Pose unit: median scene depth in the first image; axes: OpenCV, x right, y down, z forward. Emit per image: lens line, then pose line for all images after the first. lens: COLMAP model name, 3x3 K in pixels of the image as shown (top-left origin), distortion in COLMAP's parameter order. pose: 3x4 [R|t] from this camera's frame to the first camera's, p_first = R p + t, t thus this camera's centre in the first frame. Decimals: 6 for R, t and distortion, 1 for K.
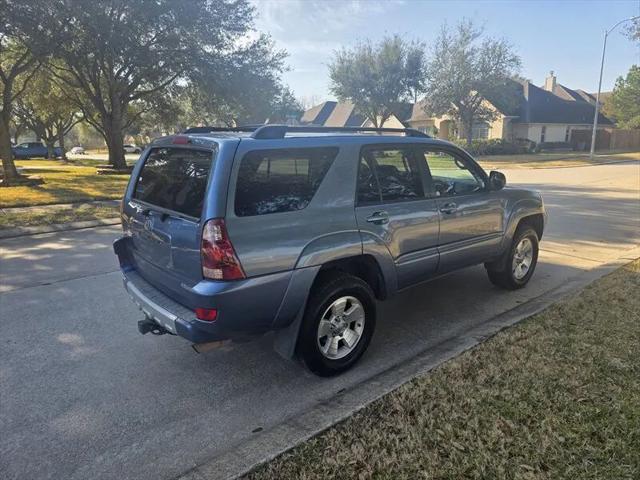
lens RADIAL K [[431.3, 0, 323.2], [0, 431.3, 238.3], [0, 0, 1]] dist [0.060273, -0.054876]
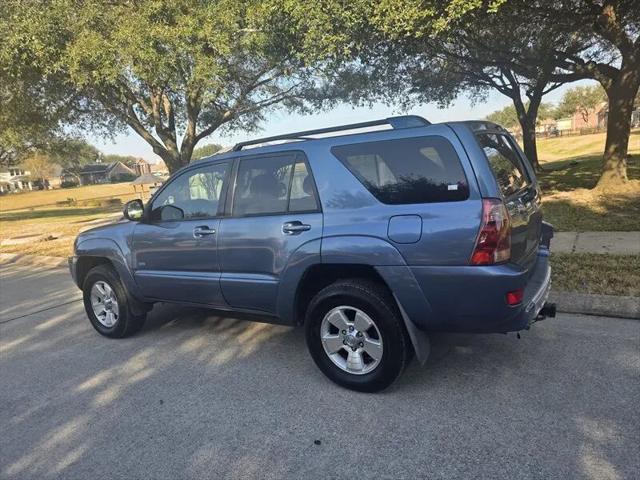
lens RADIAL K [[440.0, 0, 324.1], [0, 440.0, 237.0], [0, 0, 1]] dist [0.062659, -0.055422]
pose [[-0.303913, -0.120024, 0.945109, -0.644733], [0.311886, 0.924833, 0.217740, -0.176080], [-0.900202, 0.360940, -0.243635, 0.896028]]
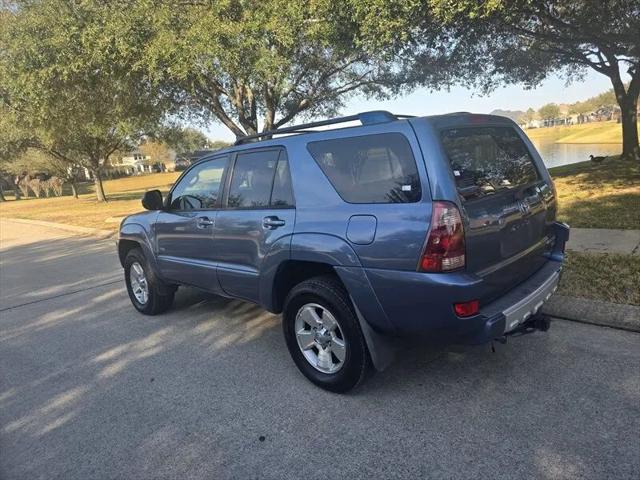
lens RADIAL K [[430.3, 0, 327.0], [0, 430.3, 228.9], [0, 0, 1]] dist [0.070372, -0.068028]
pose [[-0.105685, -0.146554, 0.983541, -0.655762], [0.321275, 0.931004, 0.173248, -0.144328], [-0.941070, 0.334297, -0.051309, 0.760609]]
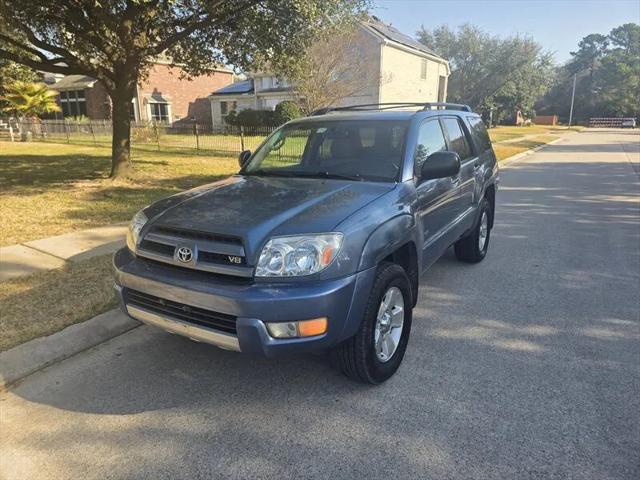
lens RADIAL K [[430.3, 0, 319.6], [0, 430.3, 224.4], [0, 0, 1]] dist [0.070372, -0.068028]
pose [[-0.948012, 0.091194, -0.304888, 0.404888], [-0.051354, 0.901665, 0.429375, -0.317777], [0.314063, 0.422710, -0.850106, 1.429670]]
